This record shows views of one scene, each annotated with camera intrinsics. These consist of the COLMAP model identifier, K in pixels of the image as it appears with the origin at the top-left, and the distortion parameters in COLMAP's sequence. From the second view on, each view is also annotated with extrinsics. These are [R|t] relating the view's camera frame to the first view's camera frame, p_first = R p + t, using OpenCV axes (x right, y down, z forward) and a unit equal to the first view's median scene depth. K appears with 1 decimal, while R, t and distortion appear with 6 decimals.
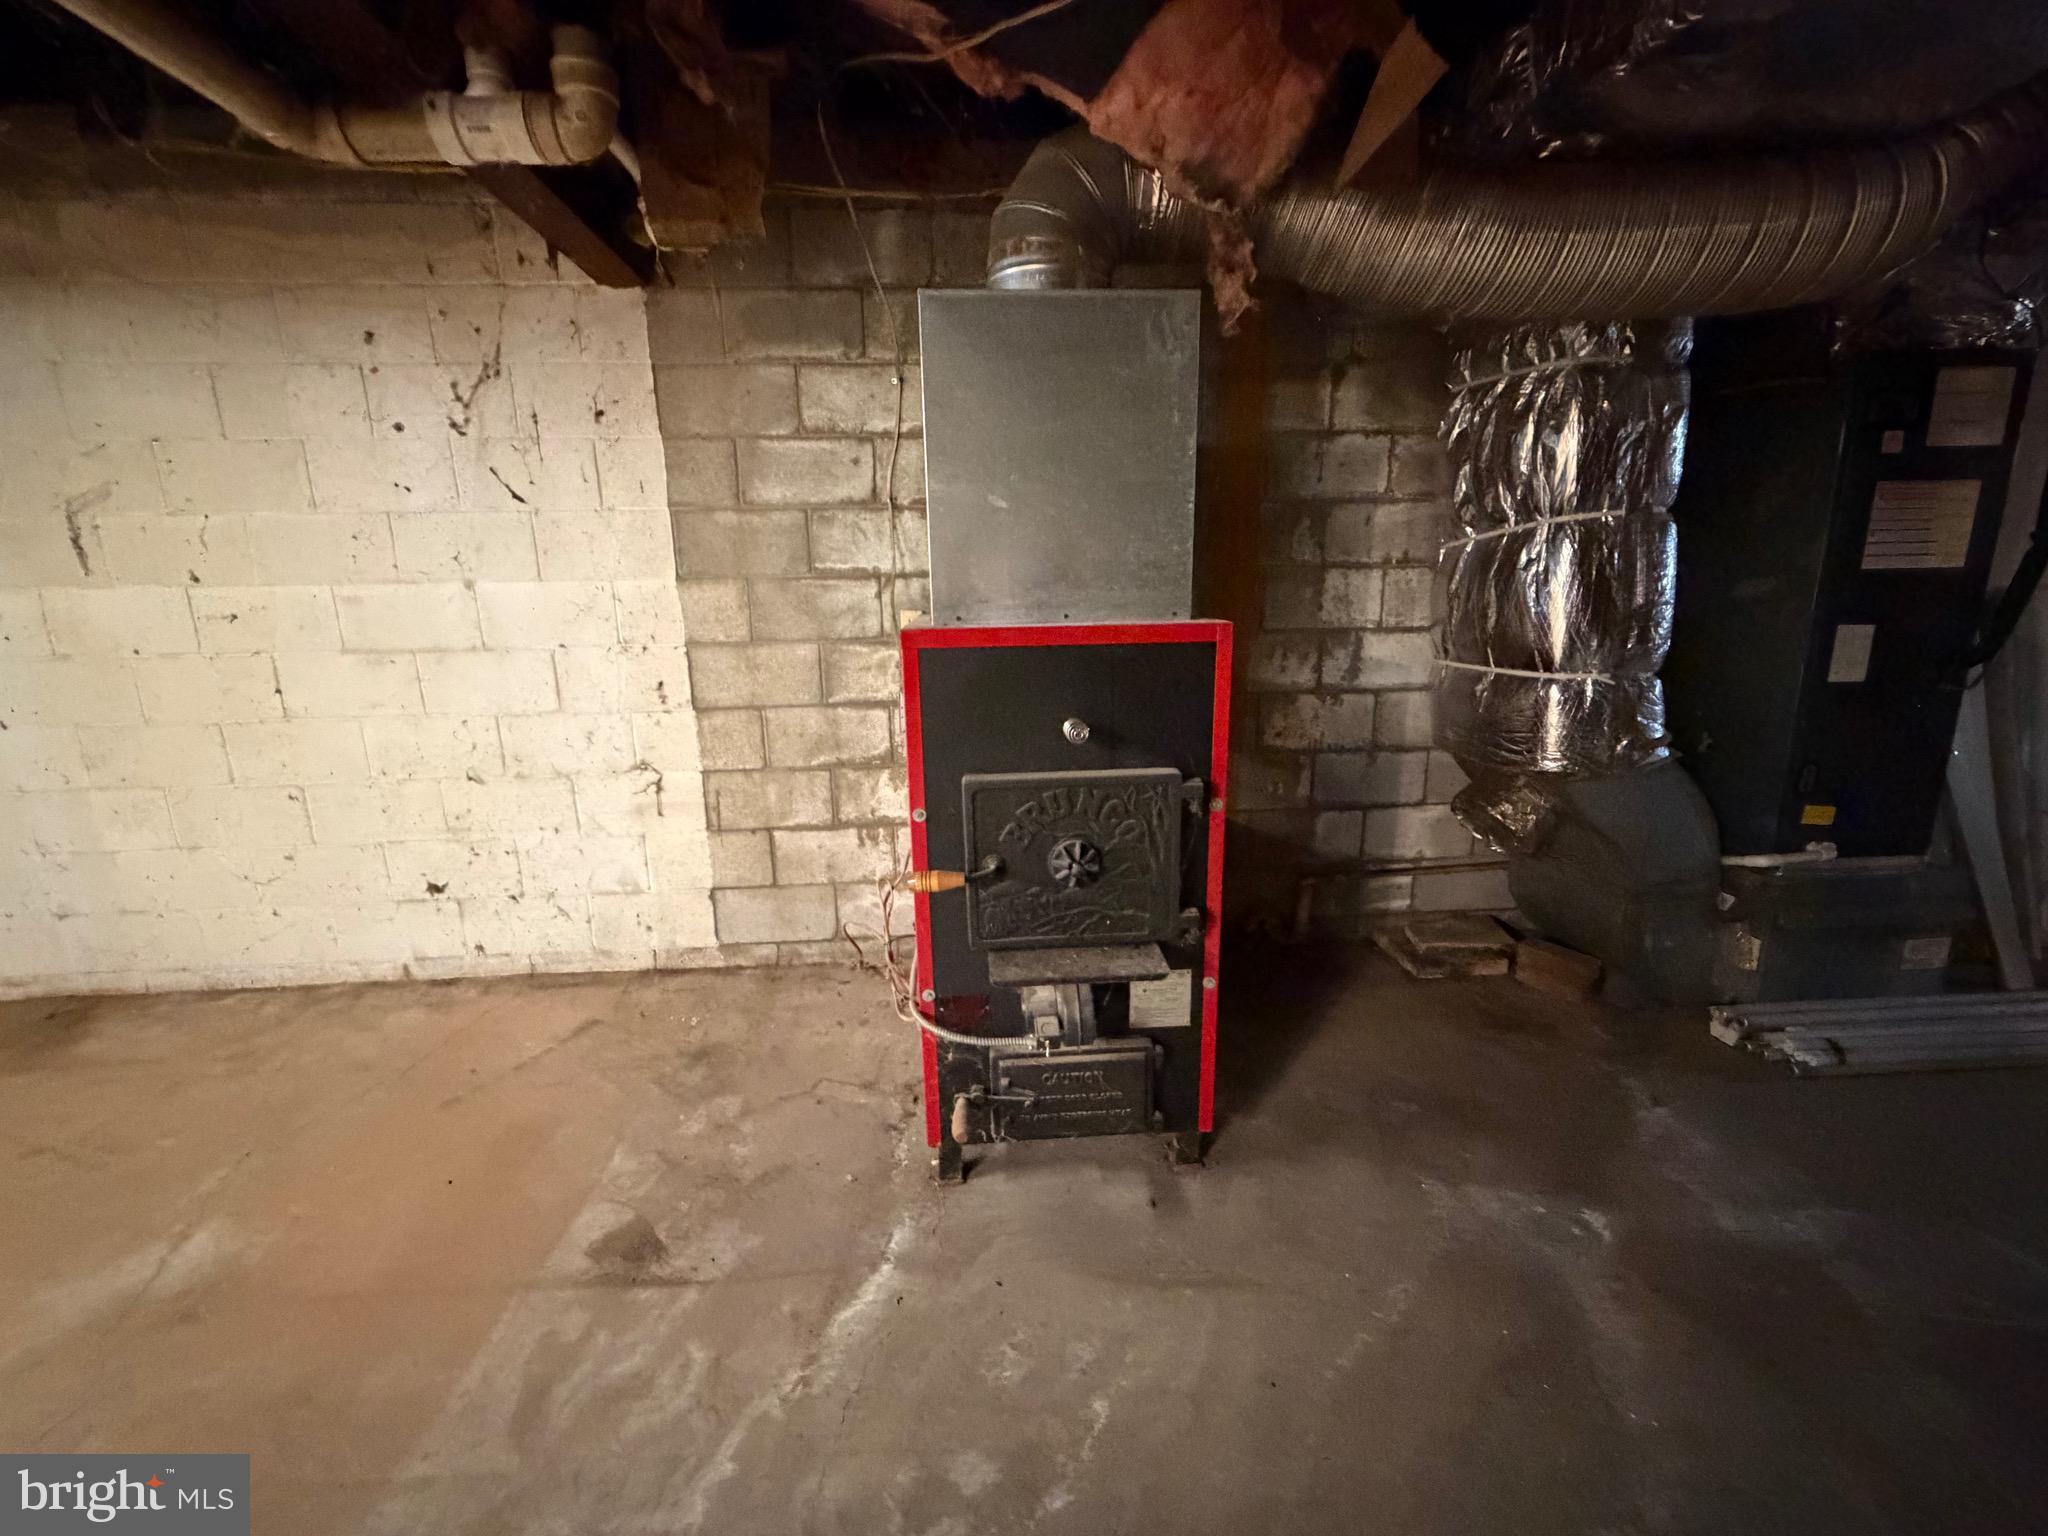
lens RADIAL K [[818.4, 0, 1024.3], [0, 818.4, 769.8], [0, 0, 1]] dist [-0.000662, 0.000013]
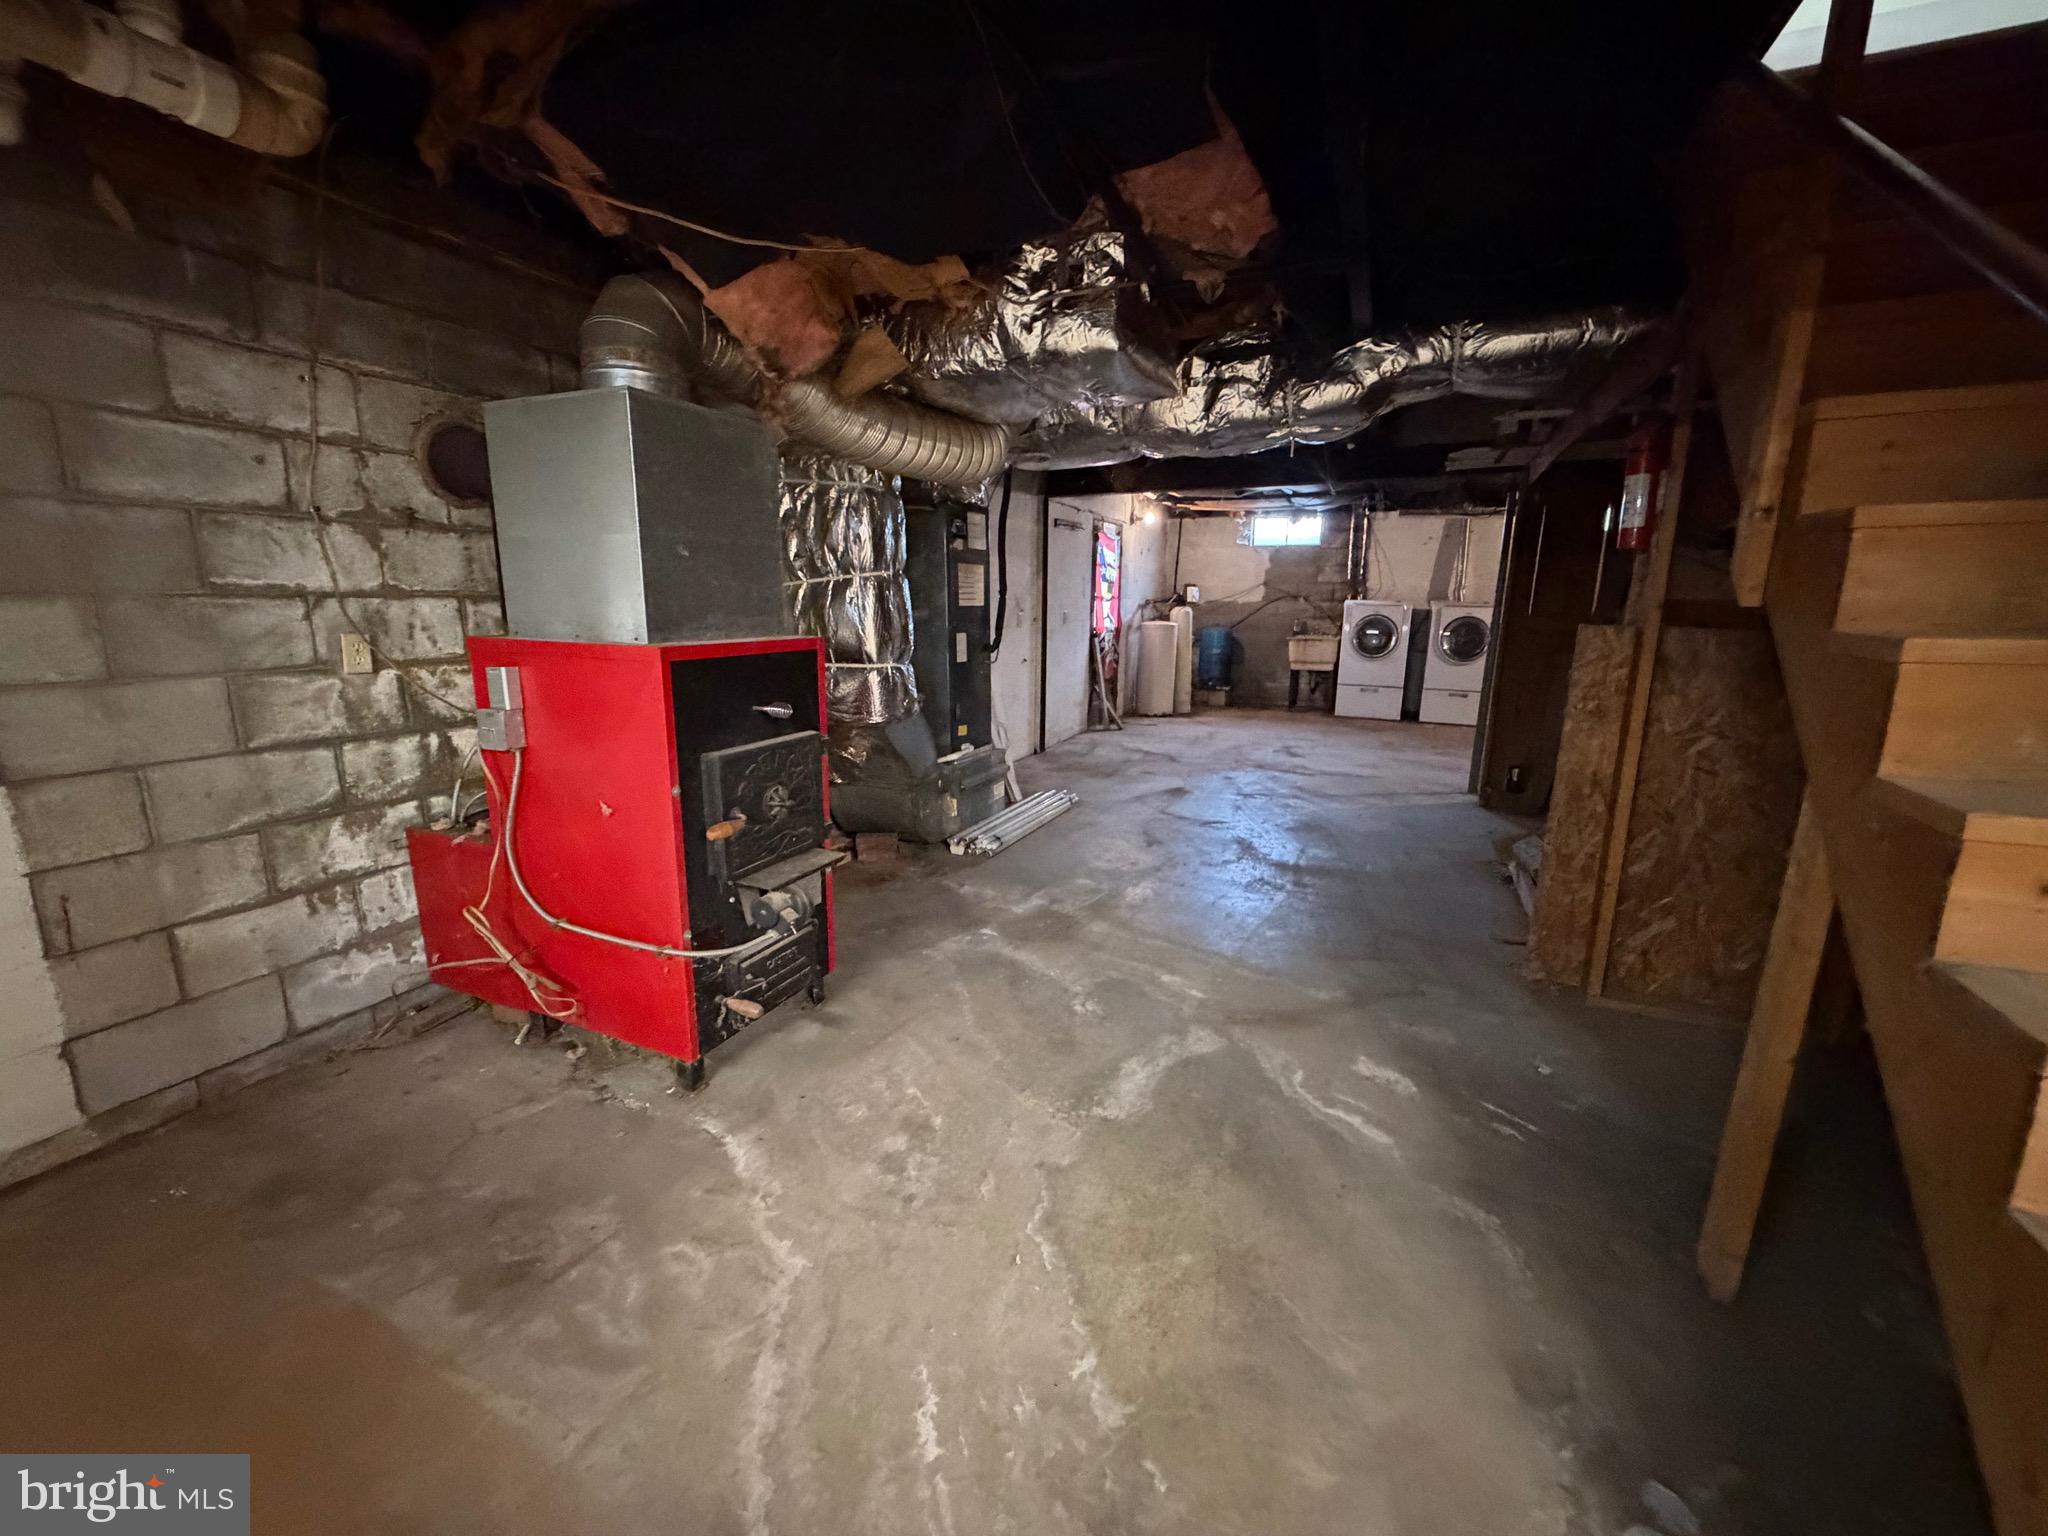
lens RADIAL K [[818.4, 0, 1024.3], [0, 818.4, 769.8], [0, 0, 1]] dist [-0.000662, 0.000013]
pose [[0.465497, -0.160361, 0.870400, -0.621288], [0.177193, 0.980423, 0.085867, 0.005779], [-0.867130, 0.114258, 0.484799, -0.061608]]
